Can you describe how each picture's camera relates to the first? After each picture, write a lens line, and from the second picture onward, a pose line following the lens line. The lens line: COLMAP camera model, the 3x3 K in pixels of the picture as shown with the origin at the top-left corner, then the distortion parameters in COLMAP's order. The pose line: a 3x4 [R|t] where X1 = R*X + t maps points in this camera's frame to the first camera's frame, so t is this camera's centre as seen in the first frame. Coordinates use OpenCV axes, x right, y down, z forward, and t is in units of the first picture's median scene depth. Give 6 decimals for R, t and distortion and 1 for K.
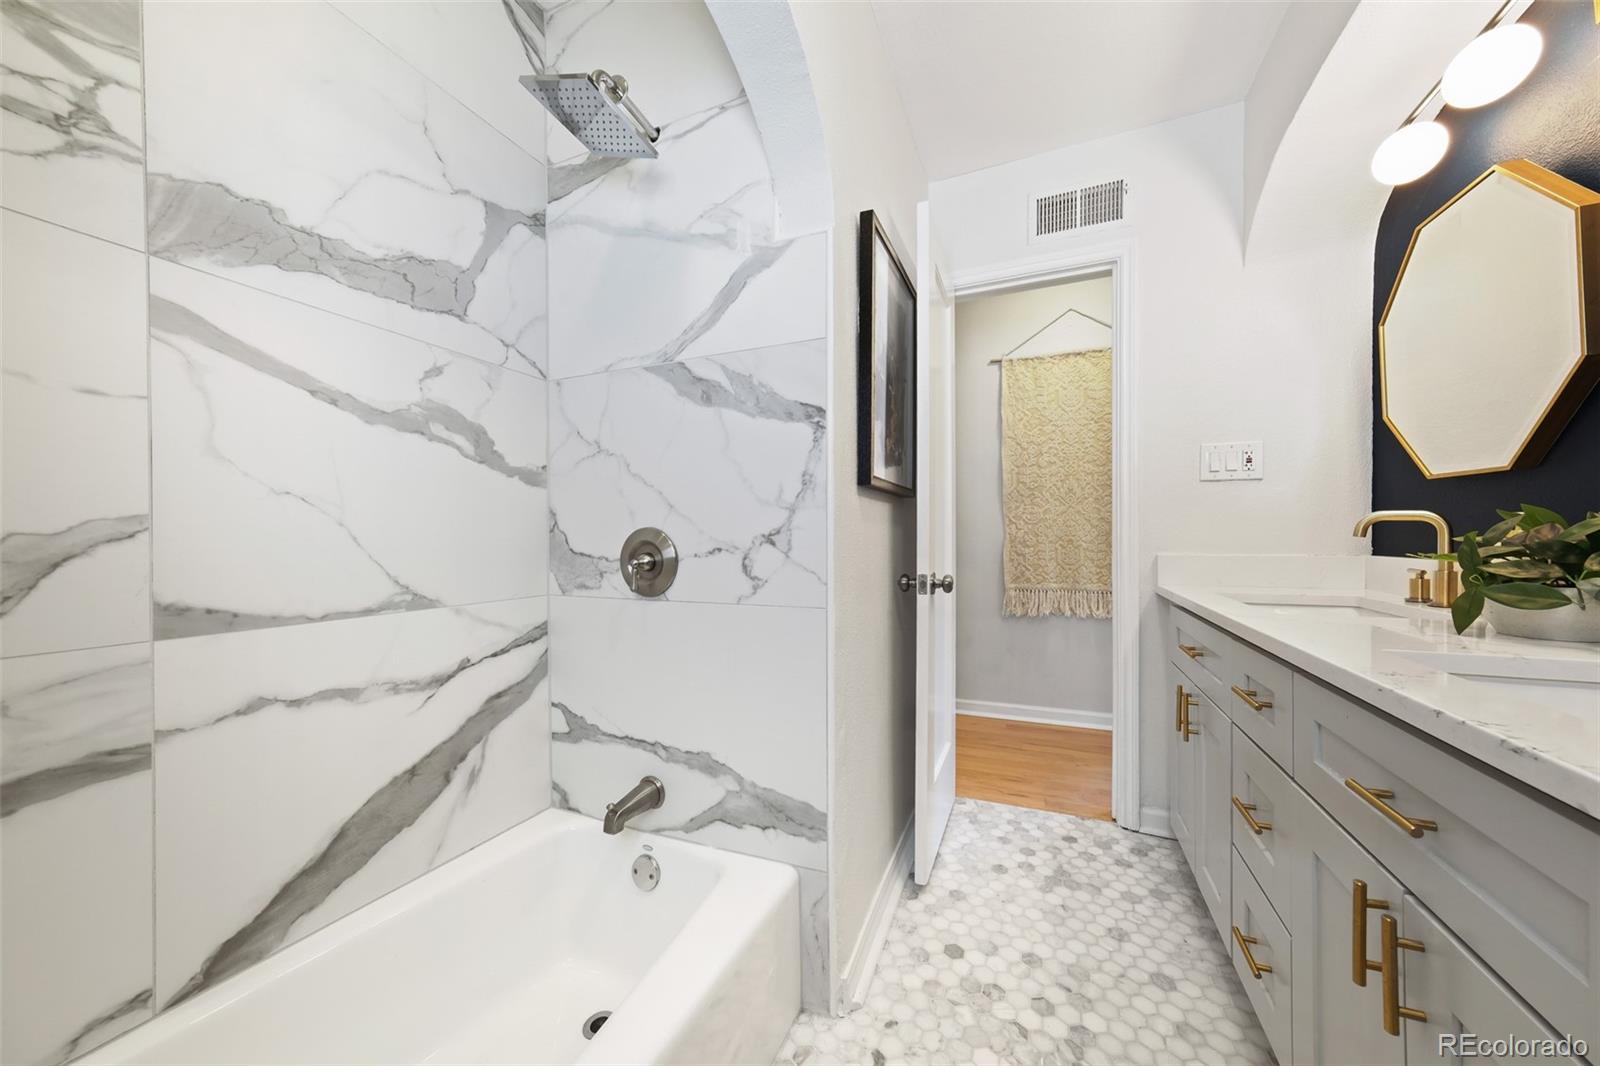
lens RADIAL K [[549.9, 0, 808.1], [0, 549.9, 544.6], [0, 0, 1]] dist [-0.000996, 0.003445]
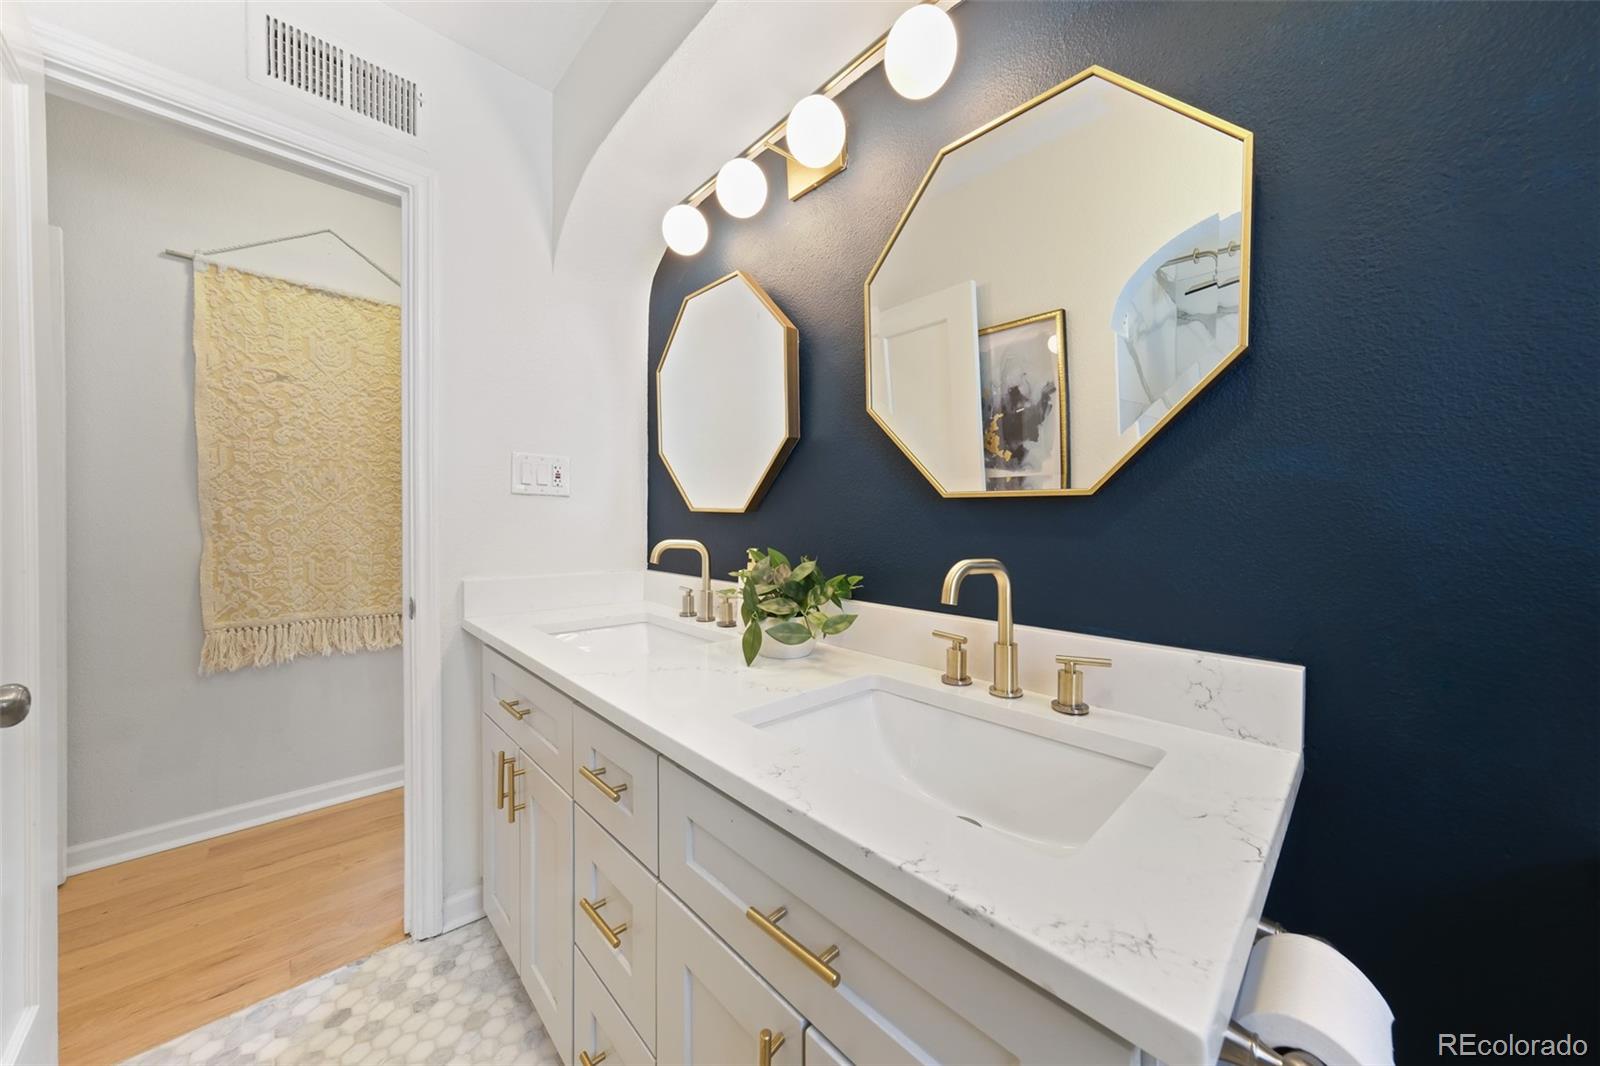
lens RADIAL K [[545.2, 0, 807.6], [0, 545.2, 531.6], [0, 0, 1]] dist [-0.006500, 0.003198]
pose [[0.386015, -0.007909, 0.922459, 0.093181], [-0.001208, 0.999958, 0.009079, -0.063125], [-0.922492, -0.004619, 0.385989, 0.226895]]
